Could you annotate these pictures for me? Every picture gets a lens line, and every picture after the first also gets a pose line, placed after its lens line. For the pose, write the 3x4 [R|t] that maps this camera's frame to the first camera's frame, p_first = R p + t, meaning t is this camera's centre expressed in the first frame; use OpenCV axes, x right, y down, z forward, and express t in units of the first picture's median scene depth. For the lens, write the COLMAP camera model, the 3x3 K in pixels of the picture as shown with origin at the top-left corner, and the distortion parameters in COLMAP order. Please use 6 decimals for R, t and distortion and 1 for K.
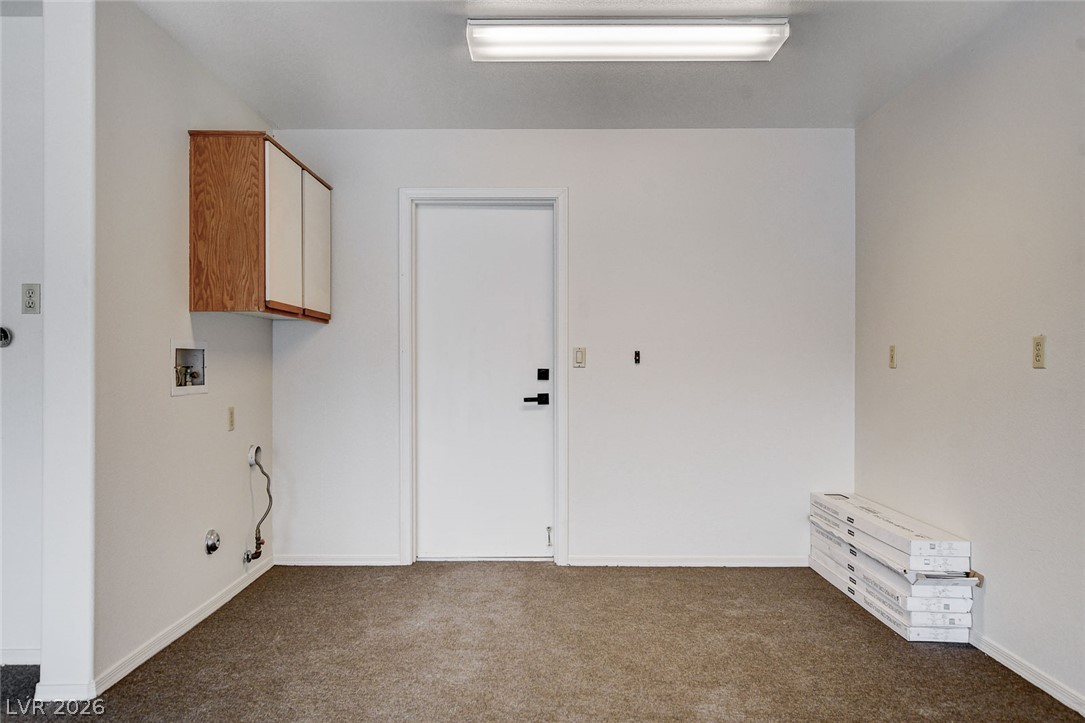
lens RADIAL K [[807.5, 0, 543.0], [0, 807.5, 367.4], [0, 0, 1]] dist [-0.000612, -0.000612]
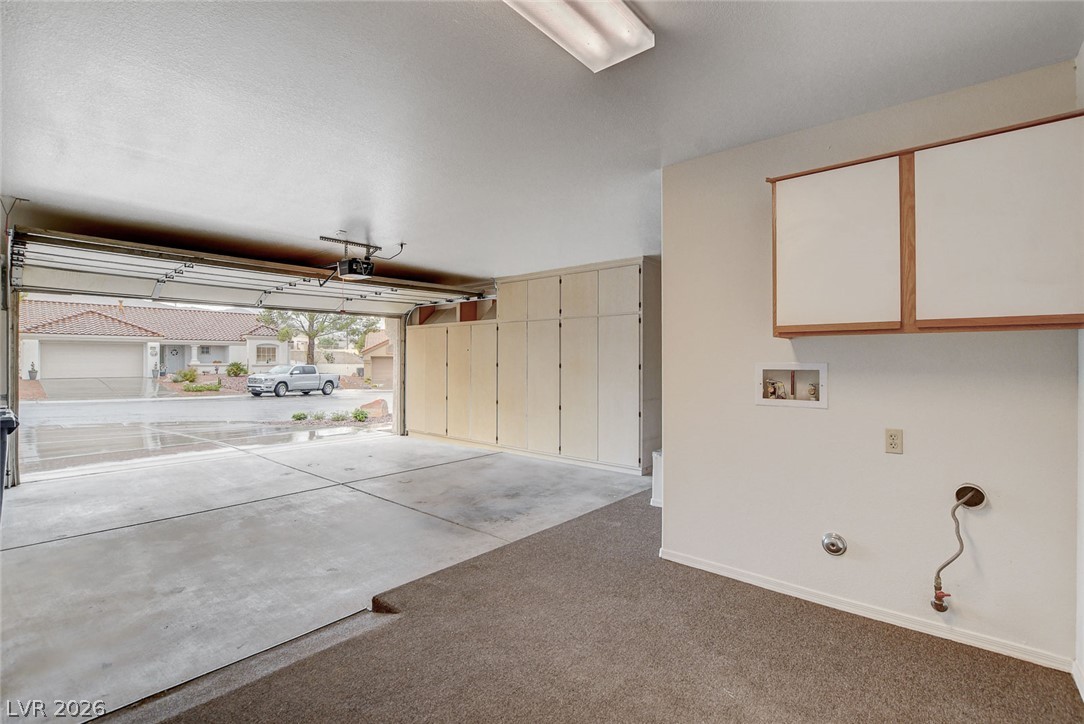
lens RADIAL K [[476.6, 0, 542.1], [0, 476.6, 363.8], [0, 0, 1]] dist [-0.020473, 0.007264]
pose [[-0.643603, 0.003069, -0.765354, 0.341619], [-0.002767, 0.999976, 0.006337, -0.034015], [0.765355, 0.006197, -0.643579, 1.113205]]
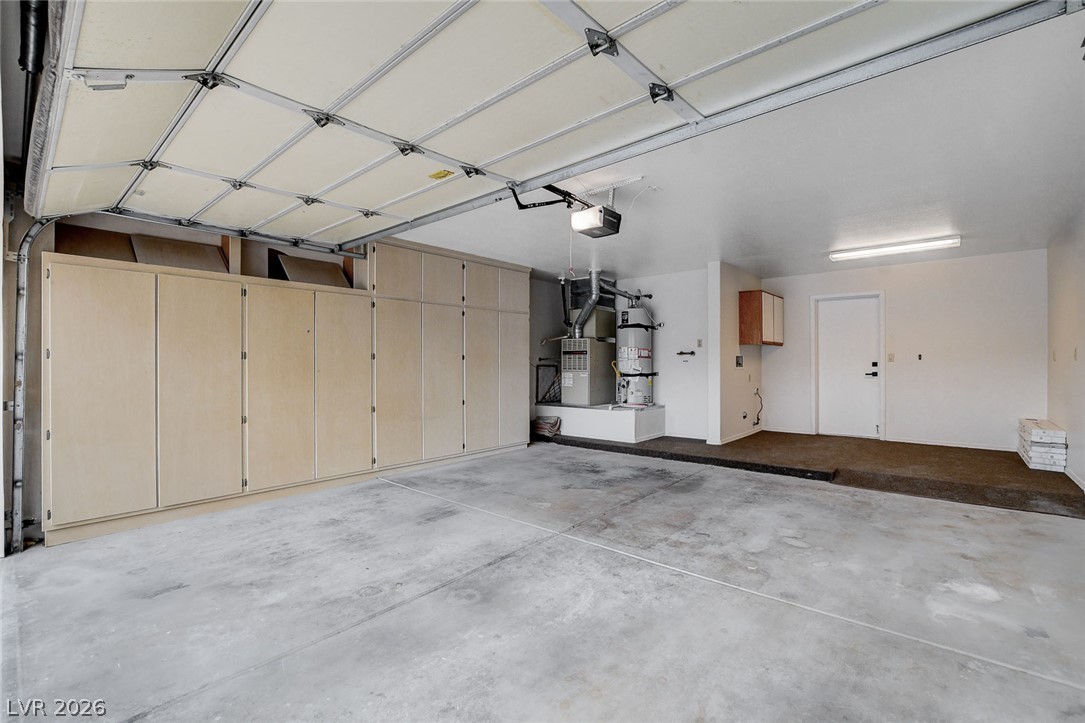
lens RADIAL K [[477.0, 0, 542.6], [0, 477.0, 363.3], [0, 0, 1]] dist [-0.020473, 0.007264]
pose [[0.753023, -0.002274, -0.657990, 0.230581], [0.002247, 0.999997, -0.000884, 0.005486], [0.657990, -0.000812, 0.753026, -0.945809]]
